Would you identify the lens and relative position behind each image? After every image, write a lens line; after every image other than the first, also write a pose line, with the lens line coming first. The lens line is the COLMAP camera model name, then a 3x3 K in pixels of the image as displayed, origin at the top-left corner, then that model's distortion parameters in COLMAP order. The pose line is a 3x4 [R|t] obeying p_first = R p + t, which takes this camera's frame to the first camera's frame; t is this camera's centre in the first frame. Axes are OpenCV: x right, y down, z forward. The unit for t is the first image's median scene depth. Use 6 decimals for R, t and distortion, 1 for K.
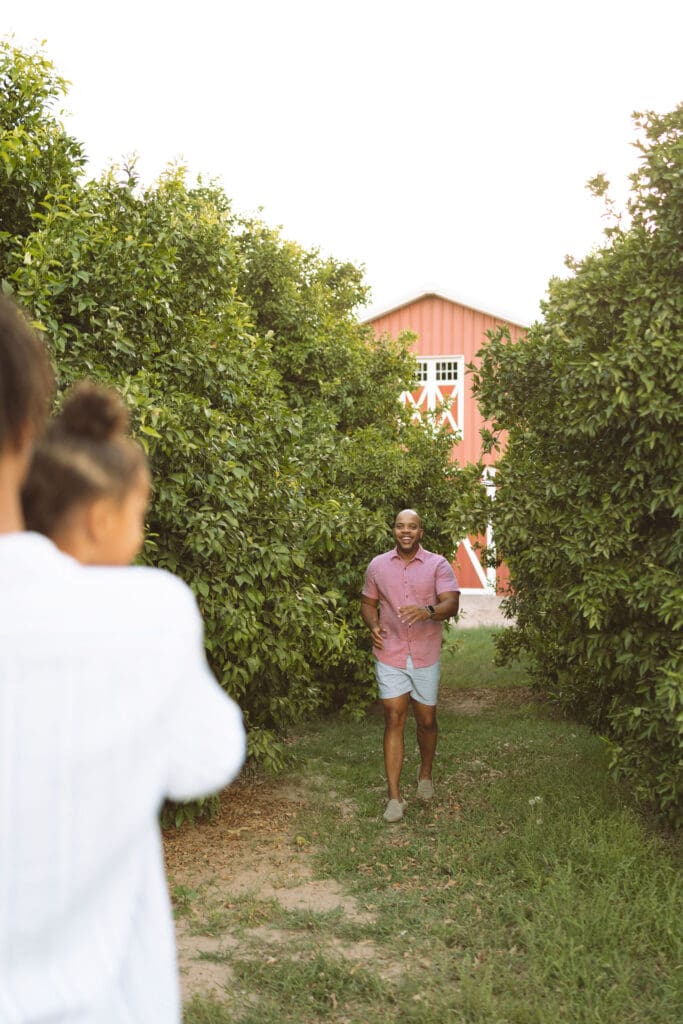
lens RADIAL K [[1072.9, 0, 340.1], [0, 1072.9, 487.3], [0, 0, 1]] dist [0.026610, -0.028430]
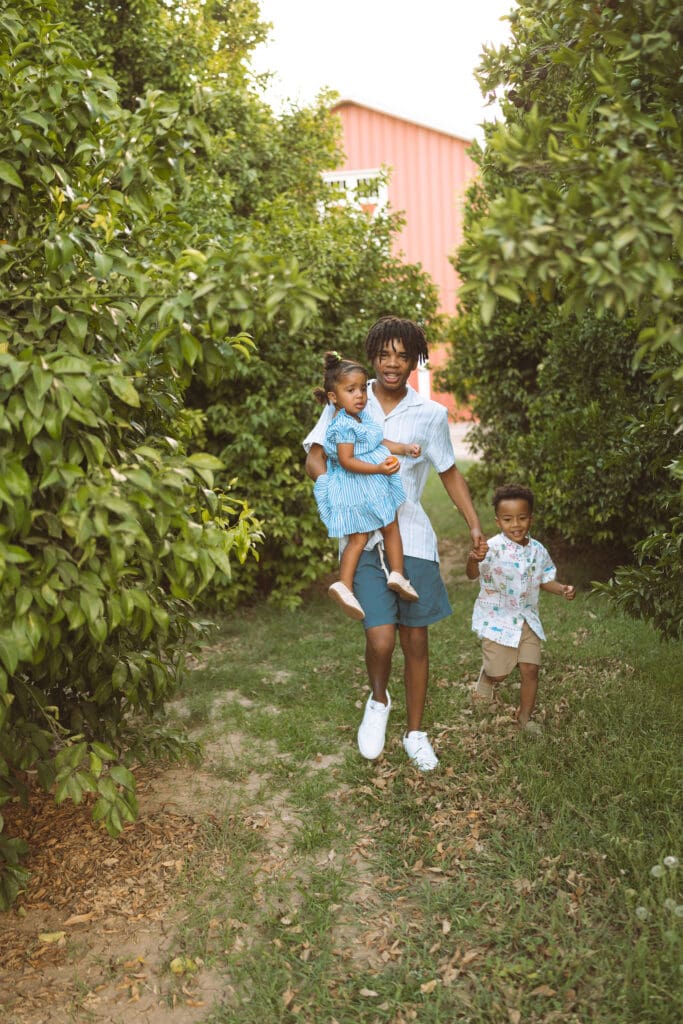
lens RADIAL K [[1049.0, 0, 346.1], [0, 1049.0, 533.6], [0, 0, 1]] dist [0.028345, 0.006801]
pose [[0.995435, -0.072392, 0.062198, 0.023272], [0.058797, 0.978471, 0.197832, 0.048059], [-0.075181, -0.193272, 0.978261, 0.581270]]
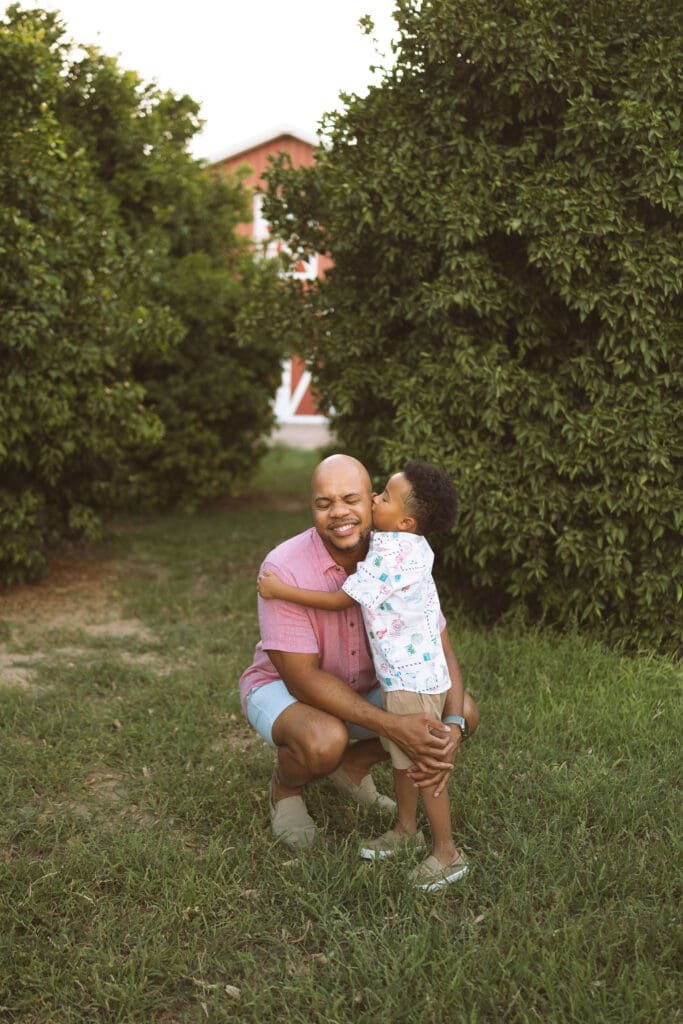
lens RADIAL K [[983.3, 0, 339.0], [0, 983.3, 516.0], [0, 0, 1]] dist [0.009524, -0.014653]
pose [[0.991003, -0.003220, 0.133800, 0.065818], [-0.022312, 0.981748, 0.188876, 0.028892], [-0.131966, -0.190162, 0.972843, -0.091947]]
